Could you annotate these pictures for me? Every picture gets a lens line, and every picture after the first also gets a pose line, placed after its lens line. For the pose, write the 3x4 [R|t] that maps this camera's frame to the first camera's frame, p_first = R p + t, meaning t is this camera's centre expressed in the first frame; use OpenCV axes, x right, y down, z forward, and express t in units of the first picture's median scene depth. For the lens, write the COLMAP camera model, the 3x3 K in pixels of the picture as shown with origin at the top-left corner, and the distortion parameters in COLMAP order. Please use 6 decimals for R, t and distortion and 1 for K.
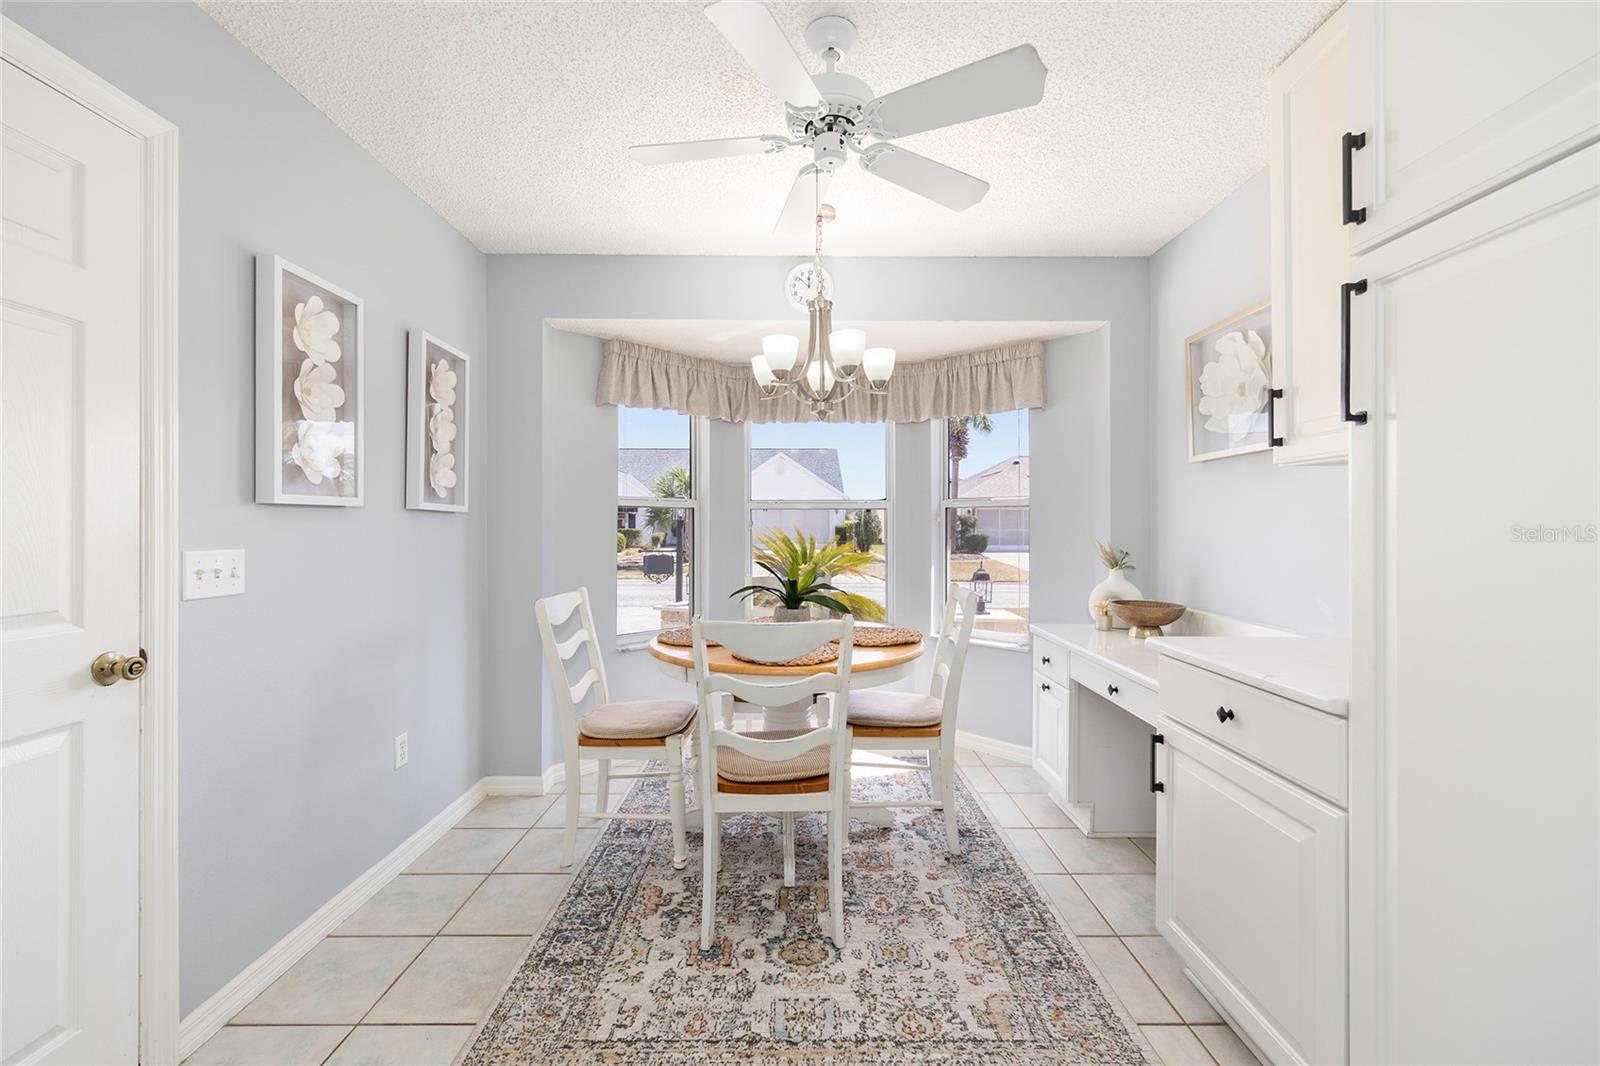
lens RADIAL K [[646.4, 0, 797.2], [0, 646.4, 527.0], [0, 0, 1]] dist [-0.004825, 0.001771]
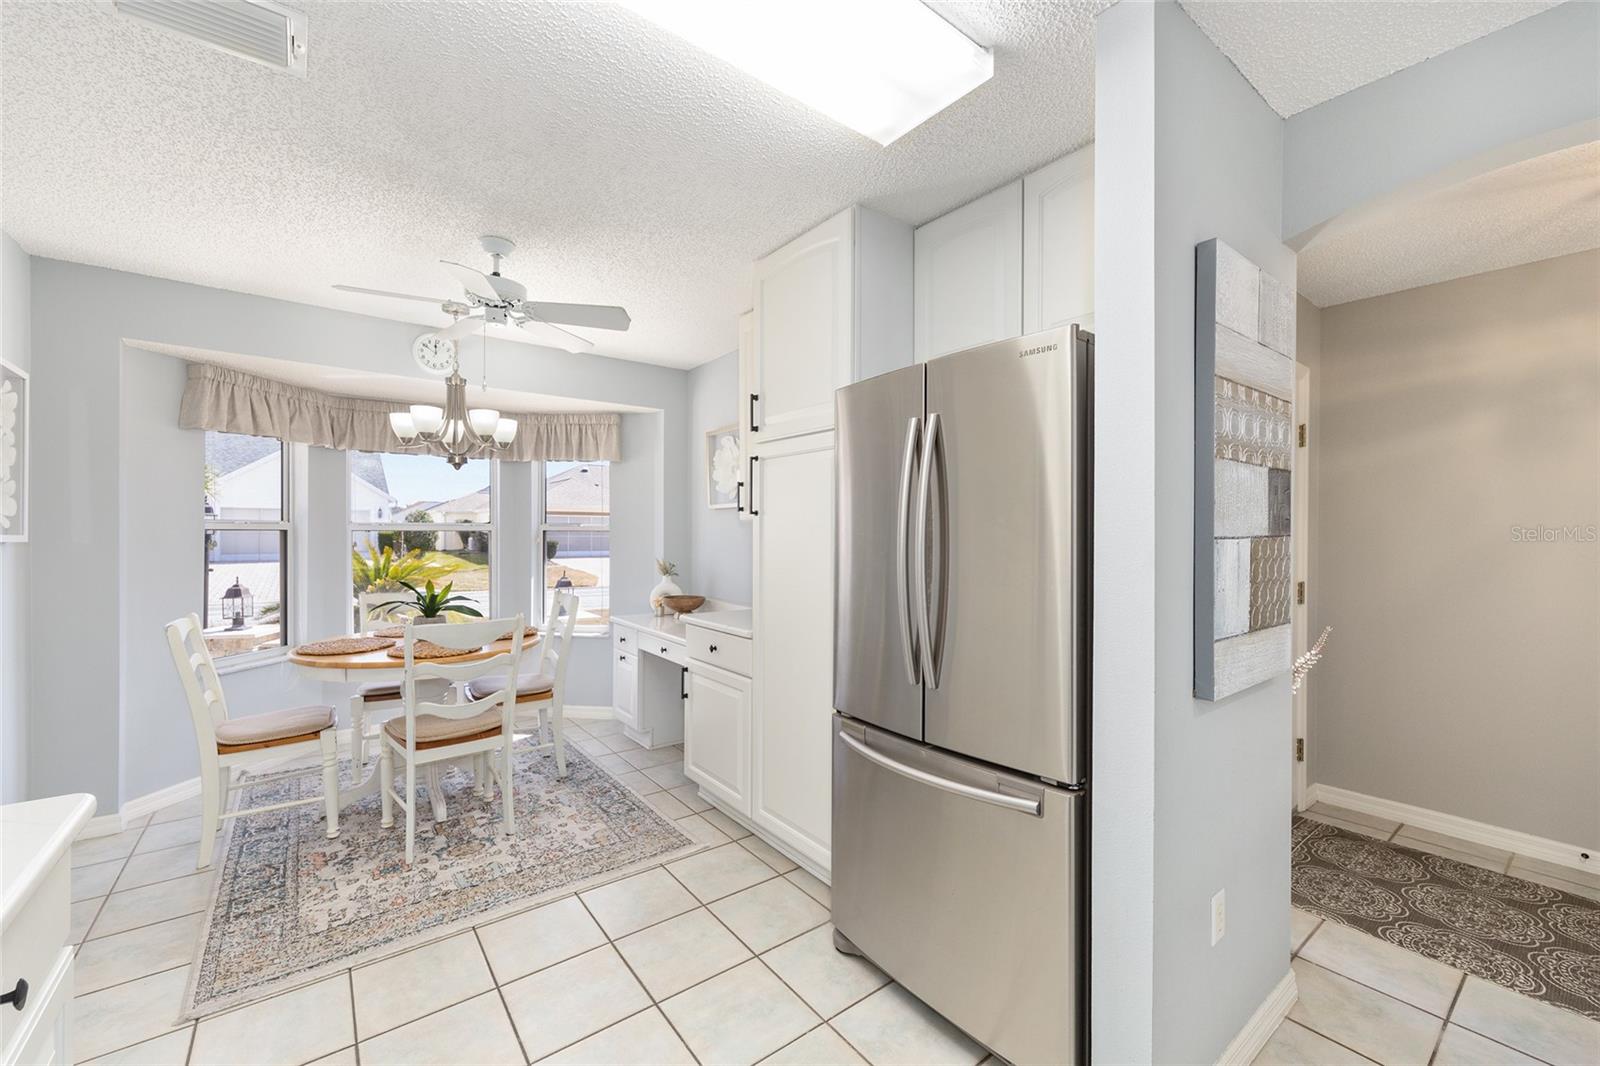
lens RADIAL K [[646.4, 0, 799.7], [0, 646.4, 531.6], [0, 0, 1]] dist [-0.004825, 0.001771]
pose [[0.795112, 0.002869, 0.606455, -0.206081], [-0.003351, 0.999994, -0.000339, -0.044650], [-0.606453, -0.001763, 0.795118, -0.456686]]
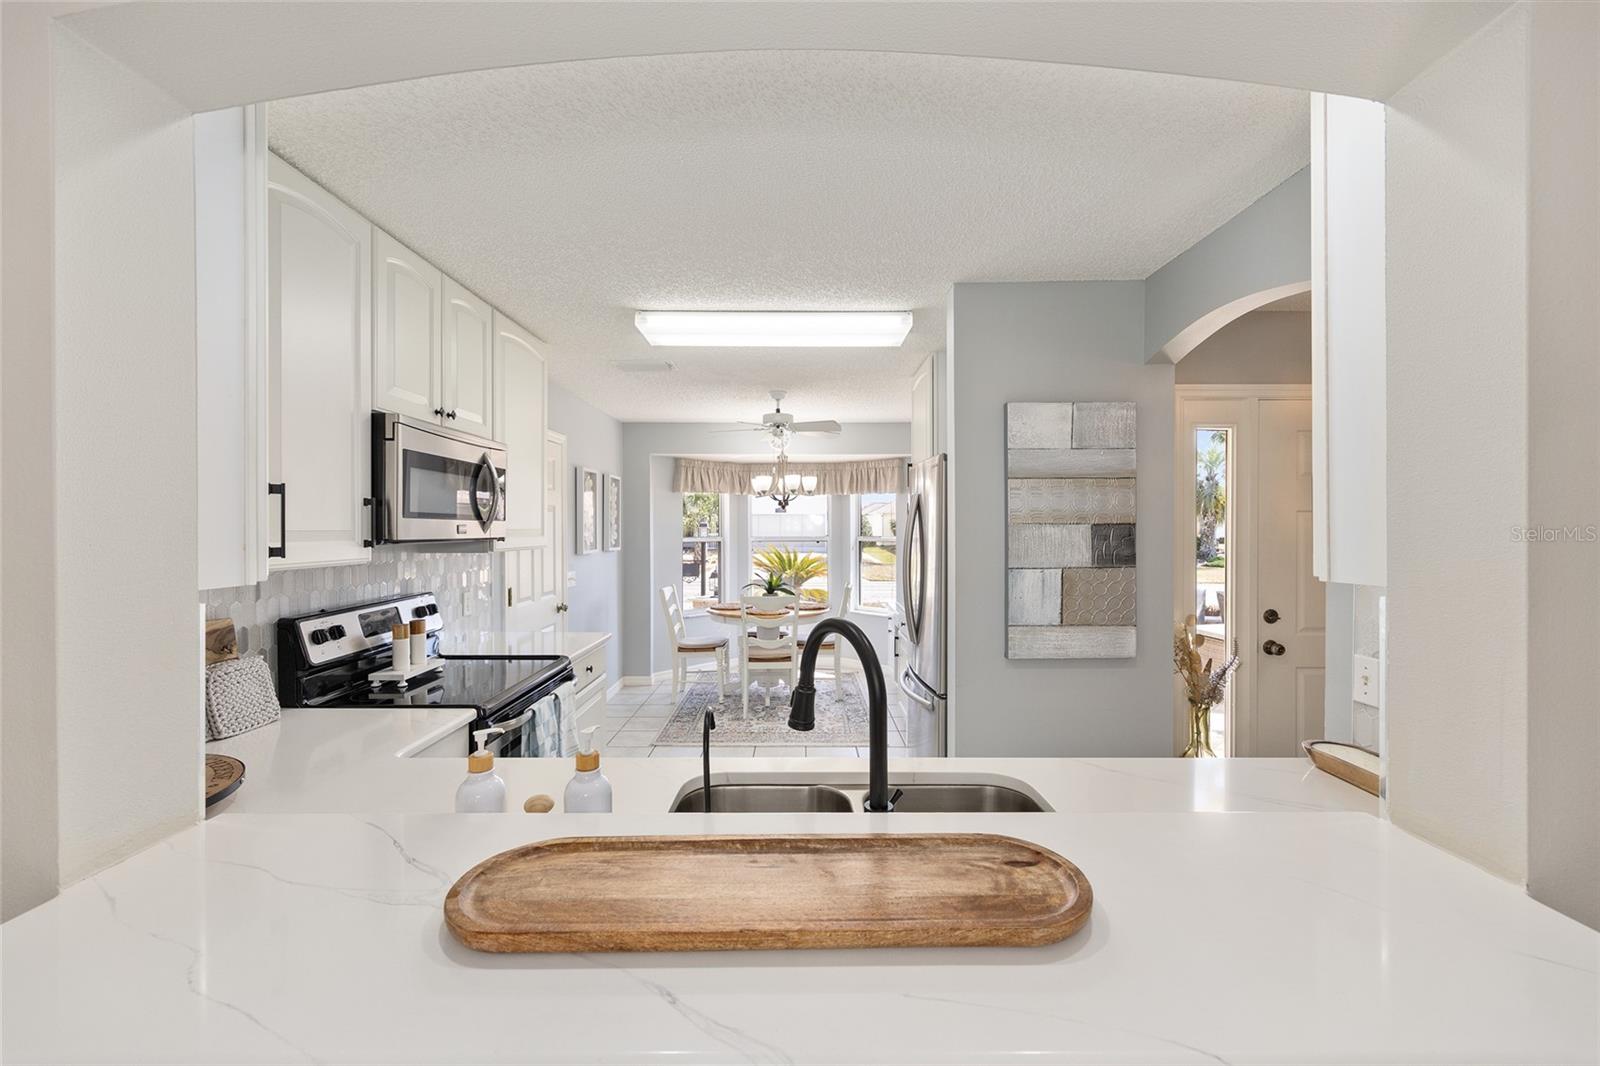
lens RADIAL K [[646.4, 0, 785.4], [0, 646.4, 527.8], [0, 0, 1]] dist [-0.004825, 0.001771]
pose [[0.999754, -0.002373, -0.022068, 0.097615], [0.002408, 0.999996, 0.001550, -0.108172], [0.022064, -0.001603, 0.999755, -1.264030]]
